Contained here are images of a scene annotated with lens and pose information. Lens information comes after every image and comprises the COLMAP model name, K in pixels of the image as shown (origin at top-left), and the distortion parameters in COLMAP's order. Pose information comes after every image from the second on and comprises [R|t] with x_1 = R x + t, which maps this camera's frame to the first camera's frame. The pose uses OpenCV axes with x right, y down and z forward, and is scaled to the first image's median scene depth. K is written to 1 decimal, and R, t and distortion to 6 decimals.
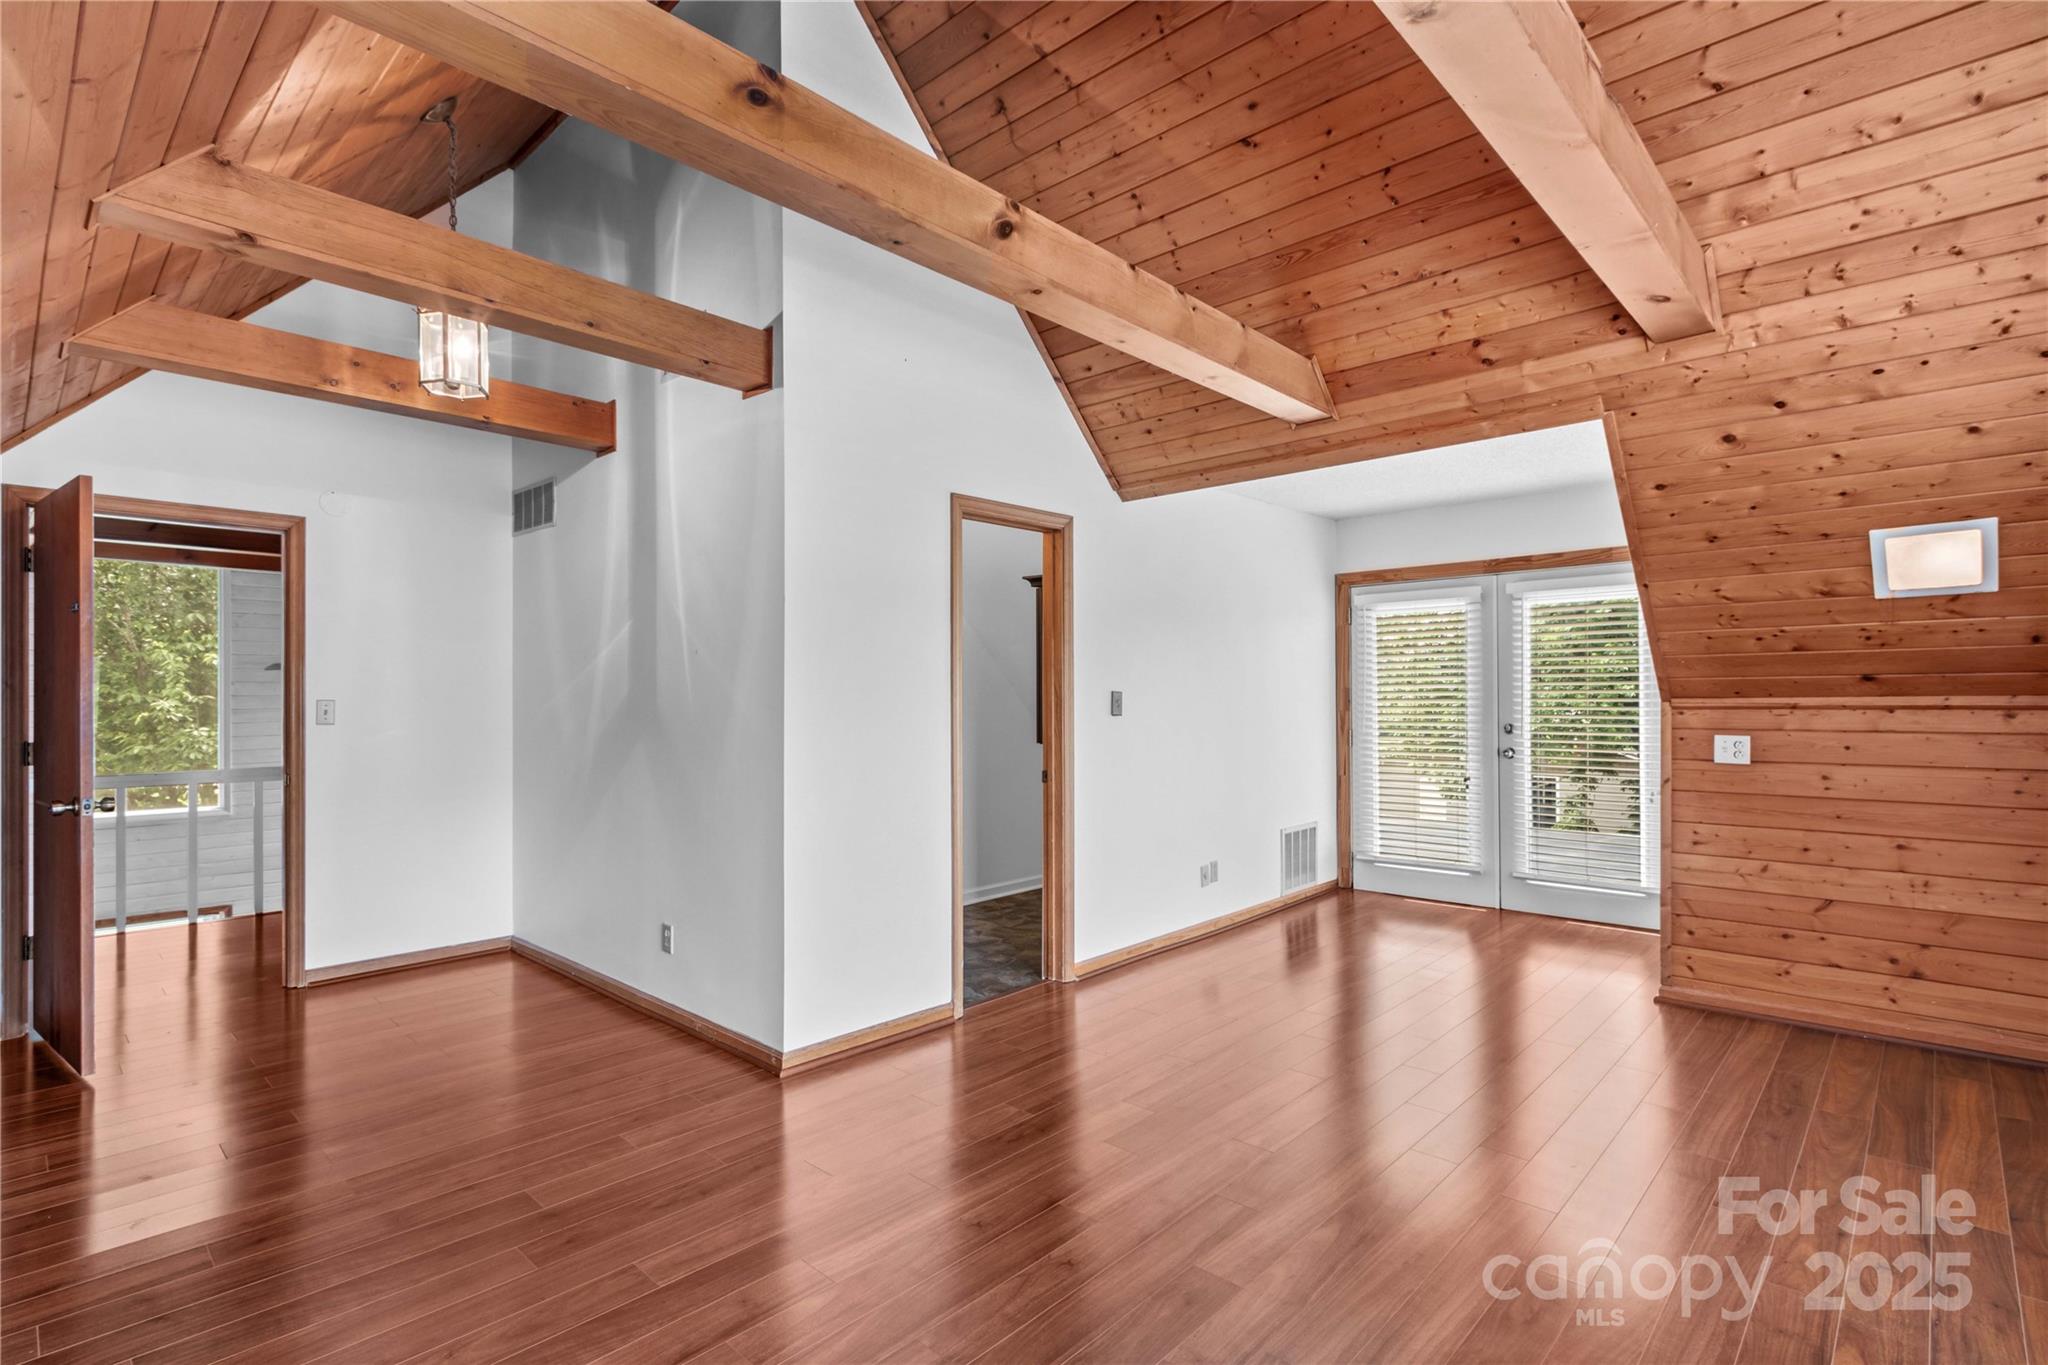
lens RADIAL K [[972.1, 0, 1020.6], [0, 972.1, 692.7], [0, 0, 1]] dist [0.010893, 0.000130]
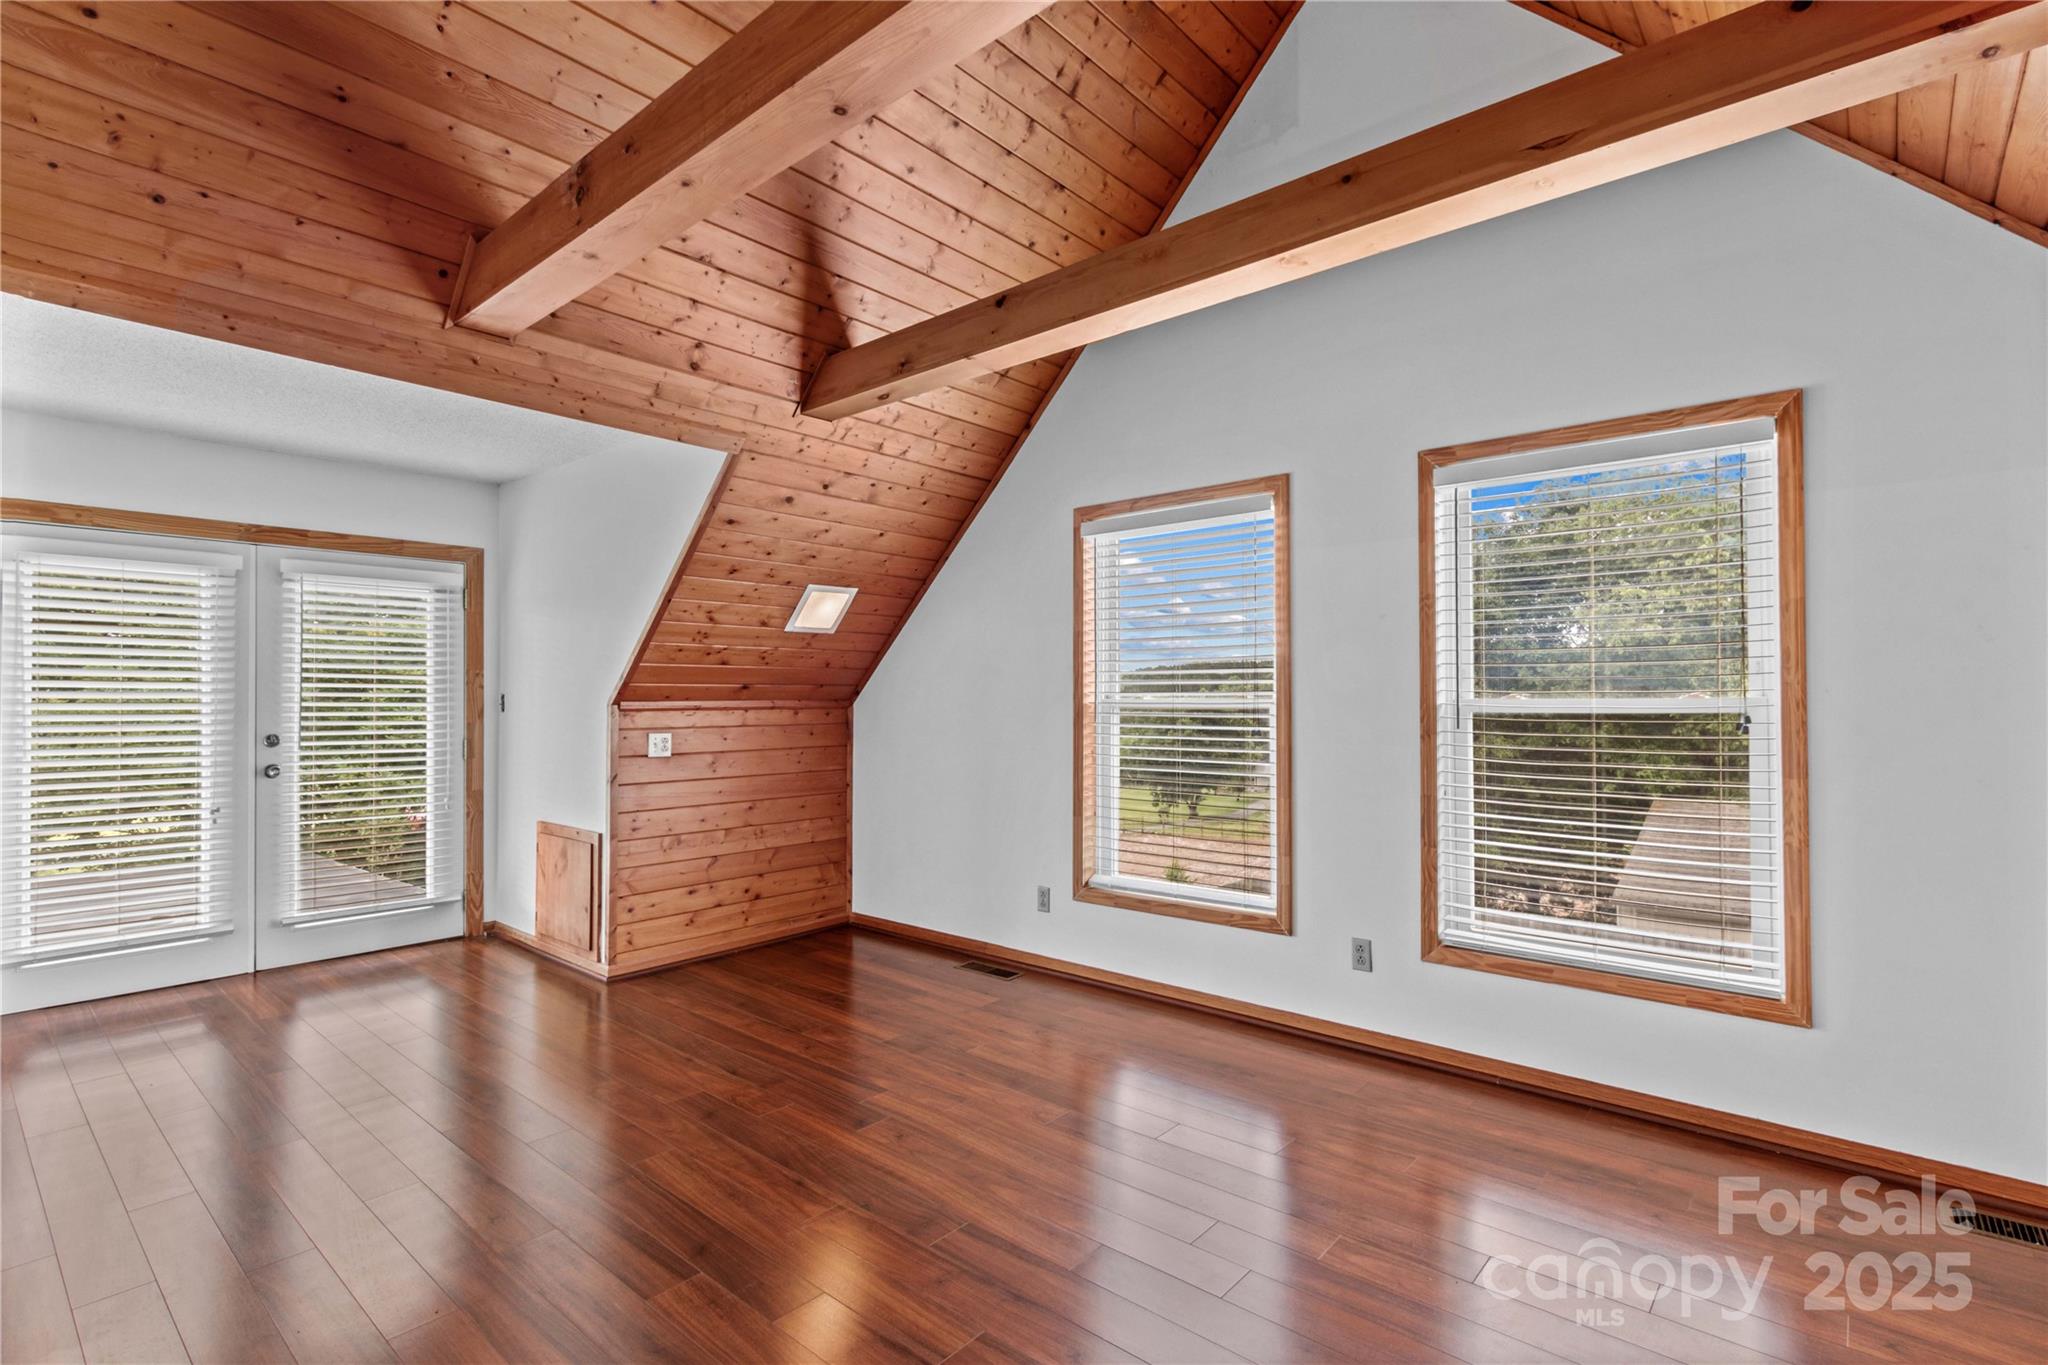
lens RADIAL K [[972.1, 0, 1020.6], [0, 972.1, 692.7], [0, 0, 1]] dist [0.010893, 0.000130]
pose [[-0.029140, 0.011497, 0.999509, -0.463841], [-0.004846, 0.999920, -0.011643, 0.006572], [-0.999564, -0.005183, -0.029082, 0.604437]]
